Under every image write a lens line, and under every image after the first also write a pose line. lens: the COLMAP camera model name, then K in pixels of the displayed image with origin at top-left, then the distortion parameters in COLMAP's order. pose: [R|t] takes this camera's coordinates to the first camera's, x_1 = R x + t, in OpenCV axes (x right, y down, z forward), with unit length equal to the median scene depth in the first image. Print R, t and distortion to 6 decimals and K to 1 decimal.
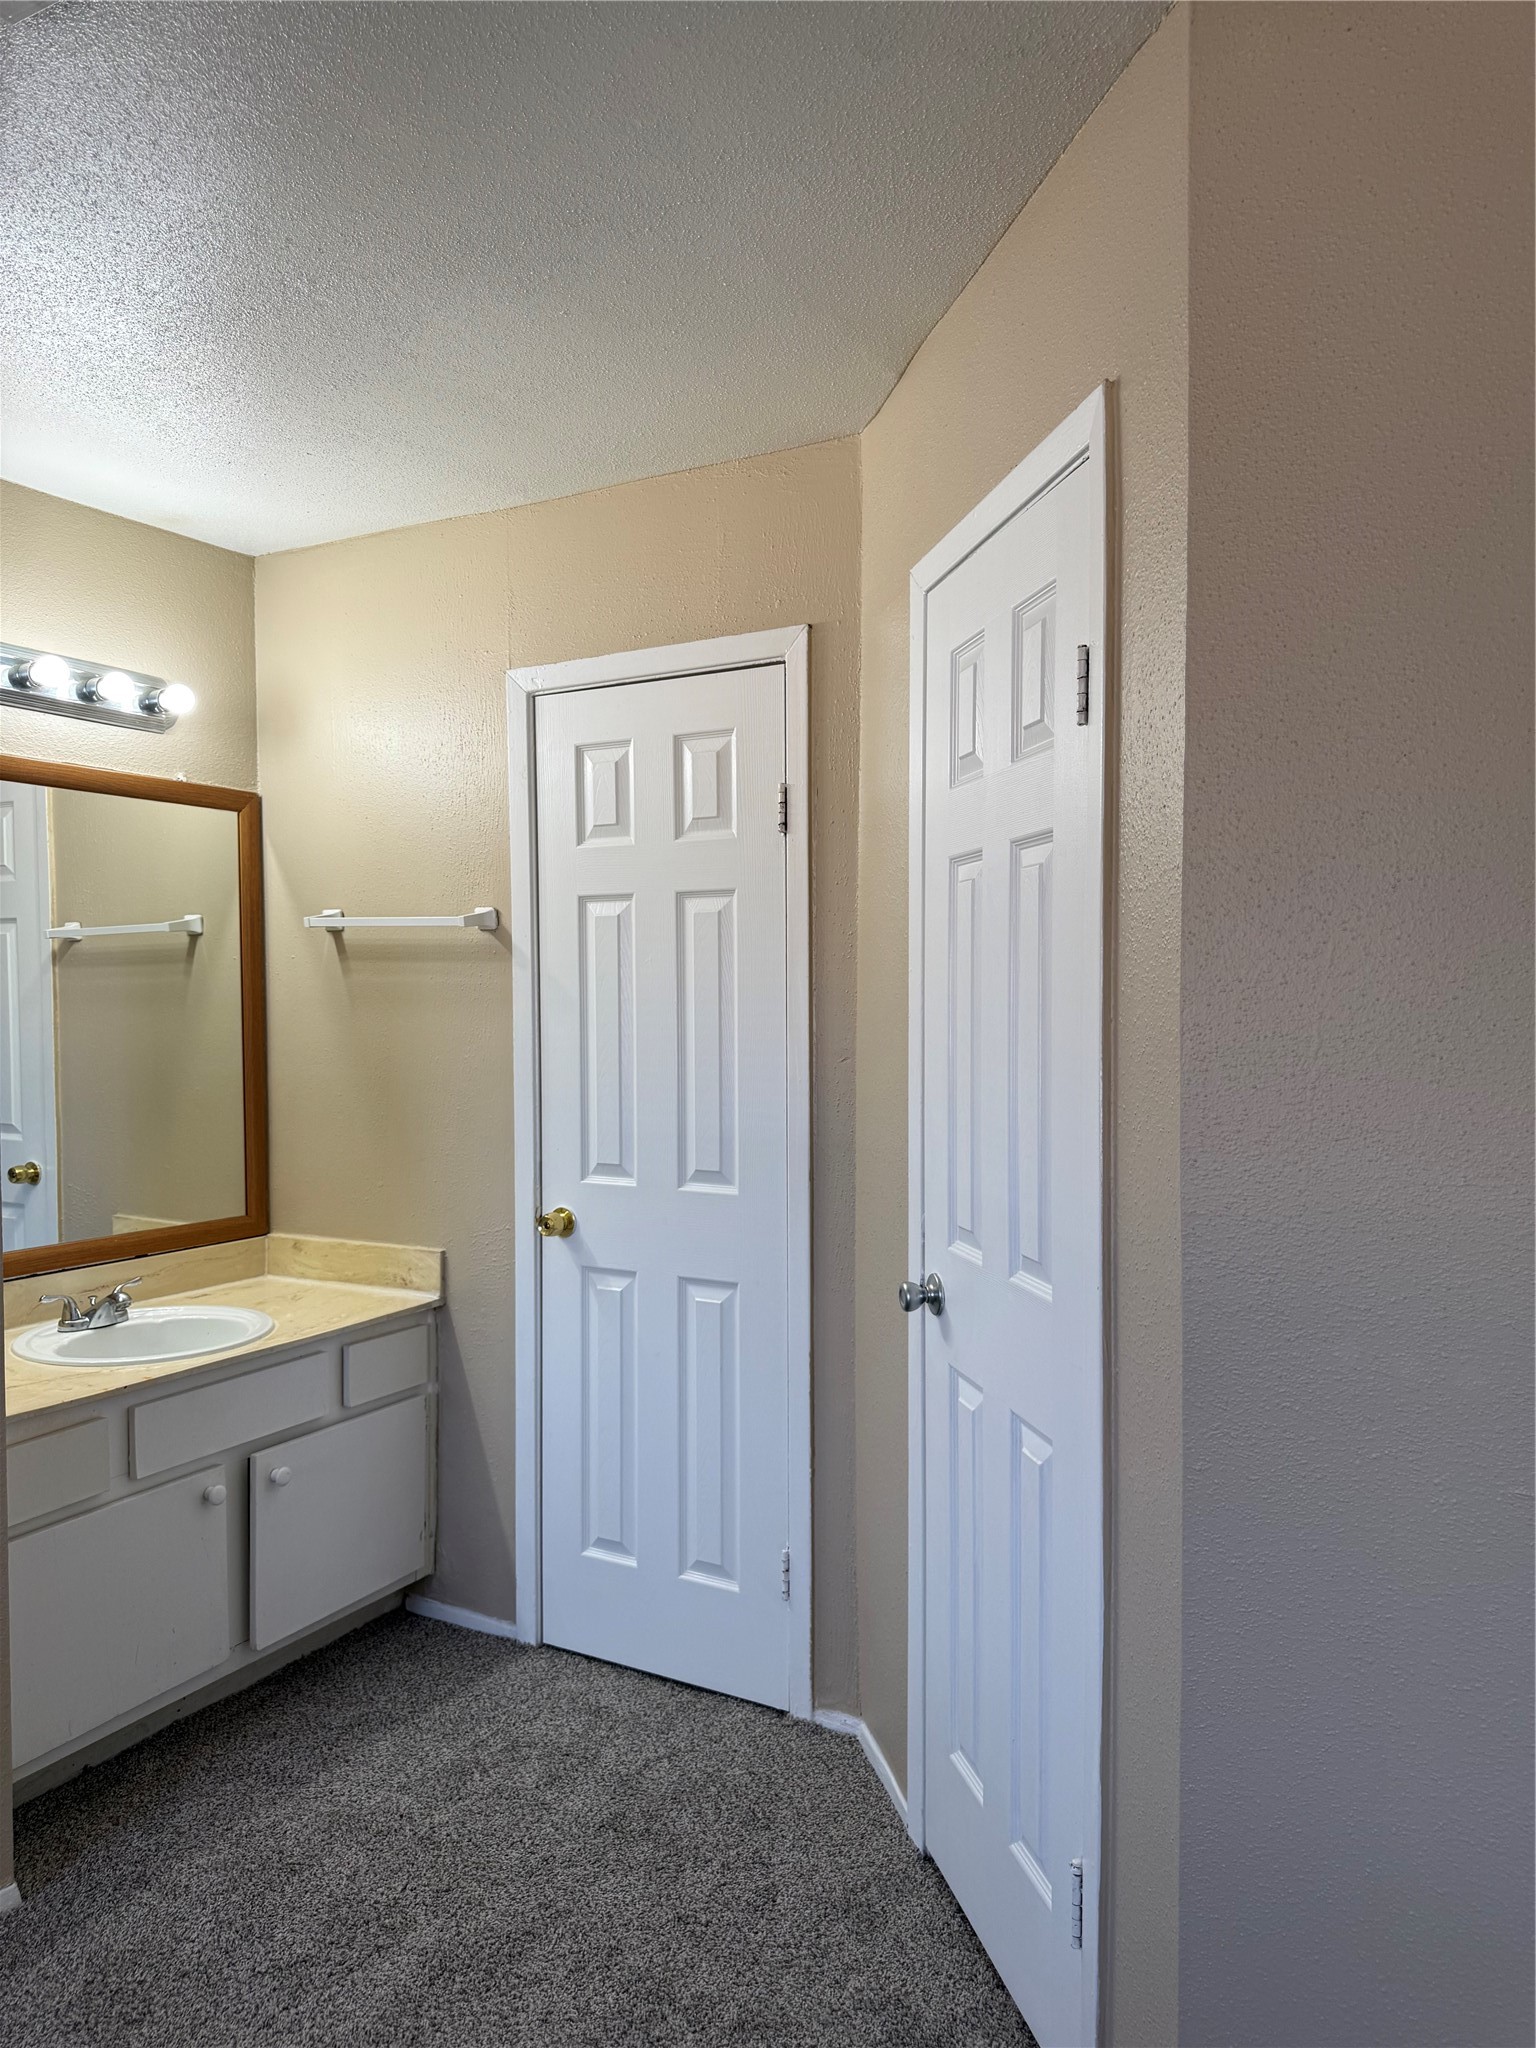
lens RADIAL K [[1449.9, 0, 768.0], [0, 1449.9, 1024.0], [0, 0, 1]] dist [0.089078, -0.126021]
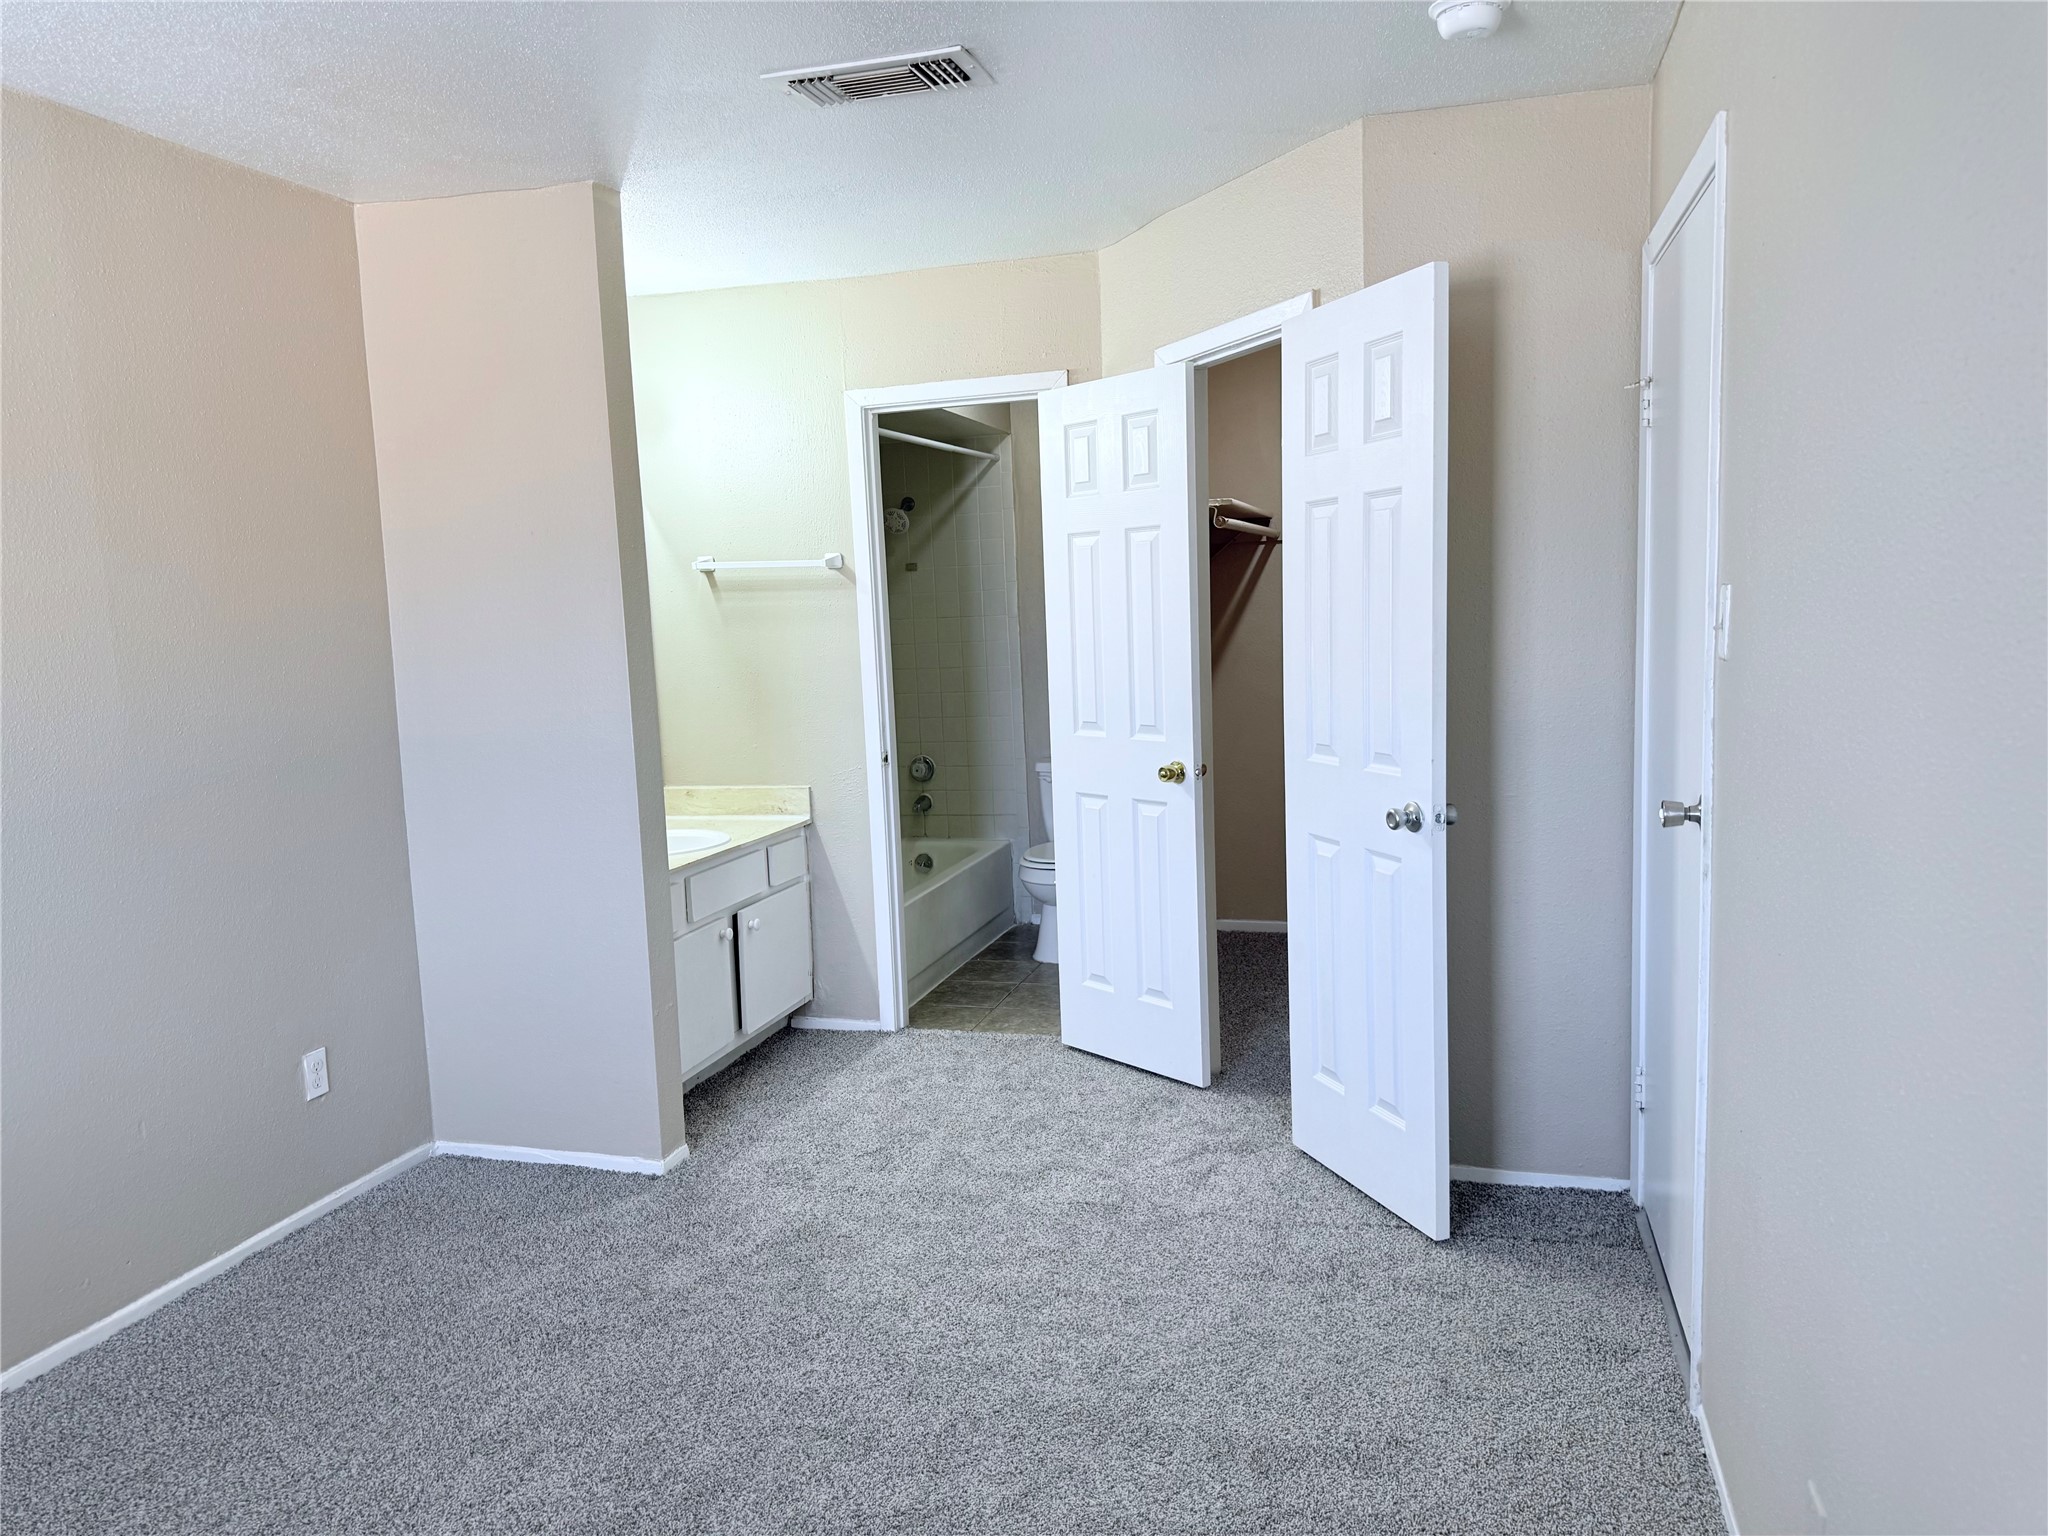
lens RADIAL K [[1449.9, 0, 1024.0], [0, 1449.9, 768.0], [0, 0, 1]] dist [0.089078, -0.126021]
pose [[0.972755, -0.058051, 0.224448, -0.349337], [0.038895, 0.995286, 0.088845, 0.013519], [-0.228548, -0.077695, 0.970427, -0.497484]]
